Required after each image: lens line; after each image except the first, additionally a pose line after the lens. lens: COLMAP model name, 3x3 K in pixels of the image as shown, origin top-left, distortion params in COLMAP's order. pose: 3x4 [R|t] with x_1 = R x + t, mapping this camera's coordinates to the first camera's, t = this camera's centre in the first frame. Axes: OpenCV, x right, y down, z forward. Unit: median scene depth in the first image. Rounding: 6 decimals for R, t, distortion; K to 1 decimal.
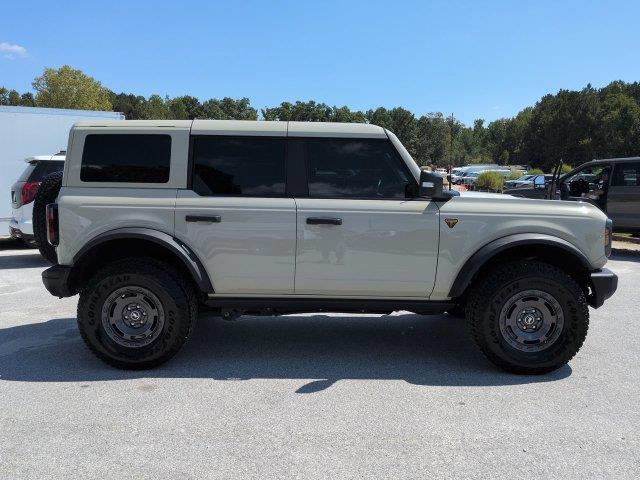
lens RADIAL K [[535.3, 0, 321.6], [0, 535.3, 229.4], [0, 0, 1]] dist [0.097281, -0.168520]
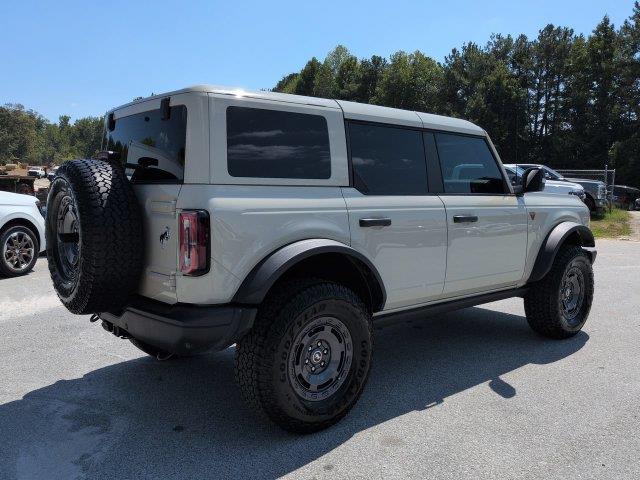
lens RADIAL K [[535.3, 0, 321.6], [0, 535.3, 229.4], [0, 0, 1]] dist [0.097281, -0.168520]
pose [[0.754091, -0.055837, 0.654392, -0.821003], [0.056647, 0.998196, 0.019895, -0.030274], [-0.654322, 0.022067, 0.755894, 0.435452]]
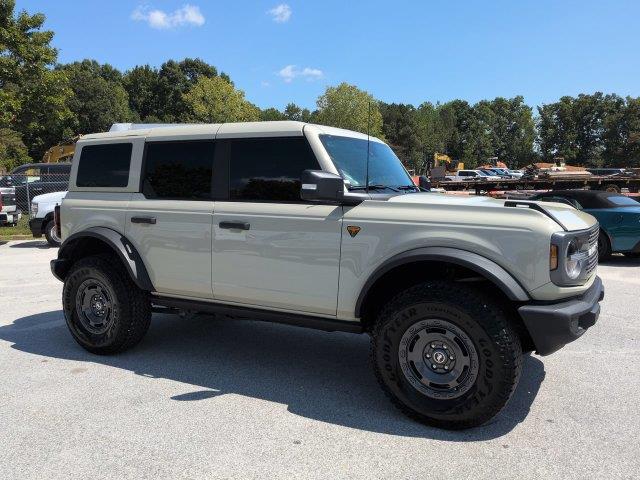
lens RADIAL K [[535.3, 0, 321.6], [0, 535.3, 229.4], [0, 0, 1]] dist [0.097281, -0.168520]
pose [[0.882393, 0.027562, -0.469704, 0.591380], [-0.030840, 0.999524, 0.000713, -0.013765], [0.469501, 0.013856, 0.882823, 0.224344]]
